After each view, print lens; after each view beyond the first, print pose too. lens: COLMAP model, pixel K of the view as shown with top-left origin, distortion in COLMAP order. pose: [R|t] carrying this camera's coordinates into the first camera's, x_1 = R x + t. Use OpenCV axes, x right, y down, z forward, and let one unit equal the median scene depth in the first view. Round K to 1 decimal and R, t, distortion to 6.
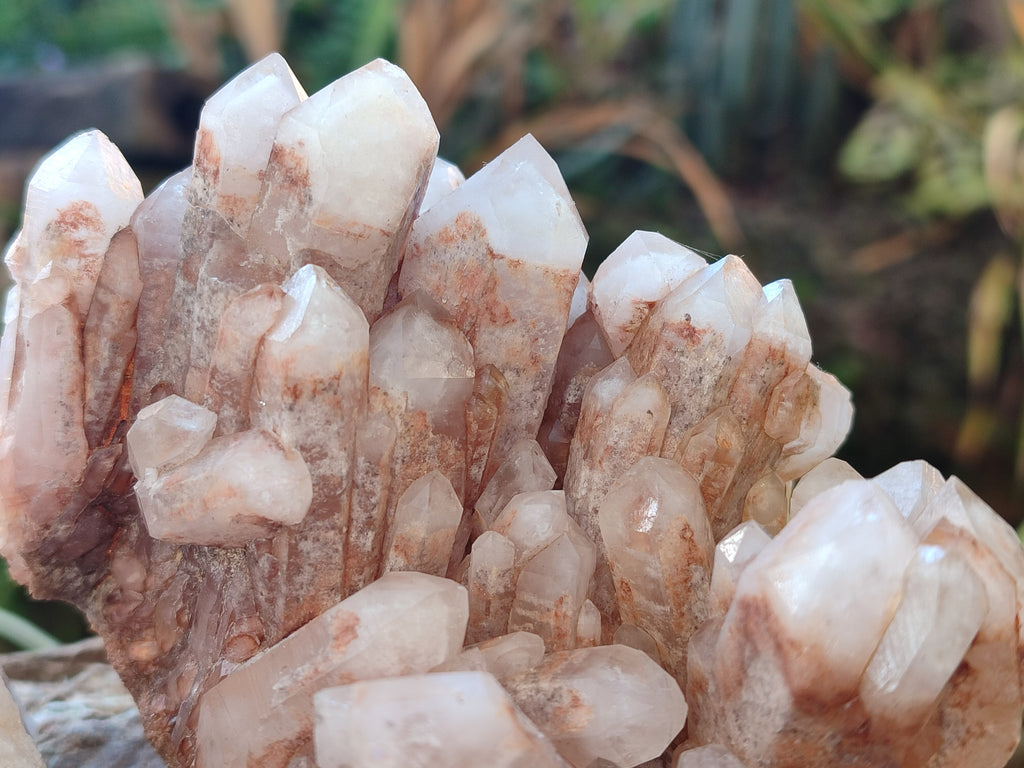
lens RADIAL K [[1537.0, 0, 512.0], [0, 1537.0, 384.0], [0, 0, 1]] dist [0.366977, -2.645028]
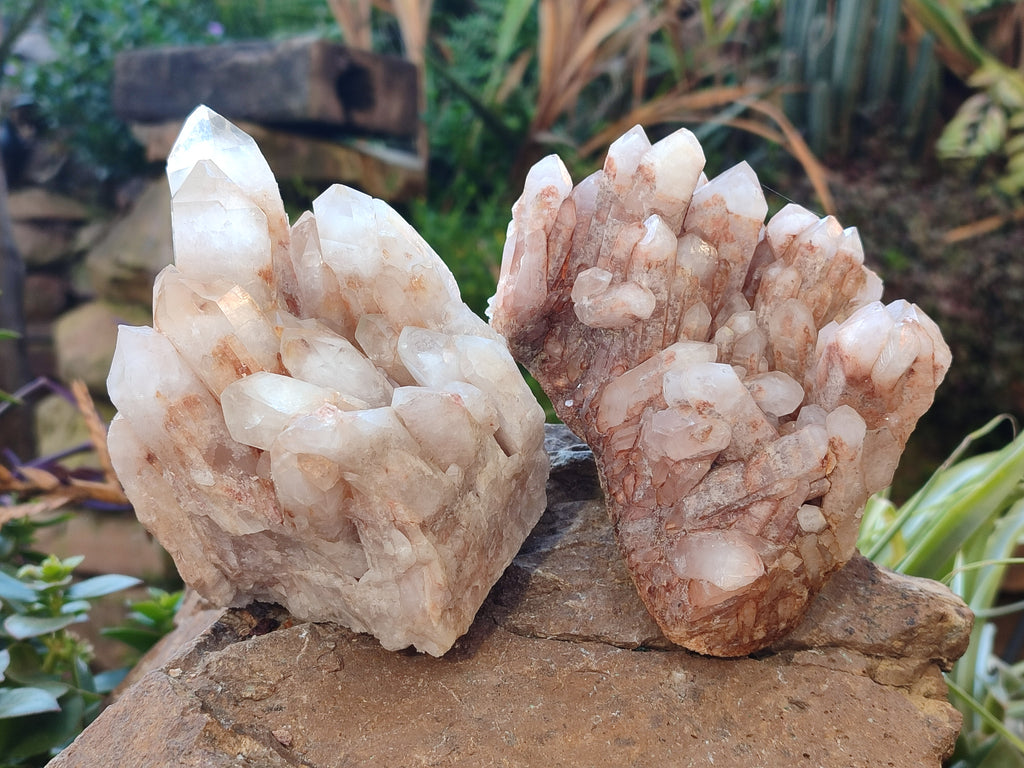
lens RADIAL K [[1537.0, 0, 512.0], [0, 1537.0, 384.0], [0, 0, 1]] dist [0.366977, -2.645028]
pose [[0.997580, 0.037723, -0.058397, -0.193673], [-0.036442, 0.999075, 0.022845, 0.136805], [0.059204, -0.020662, 0.998032, -1.395346]]
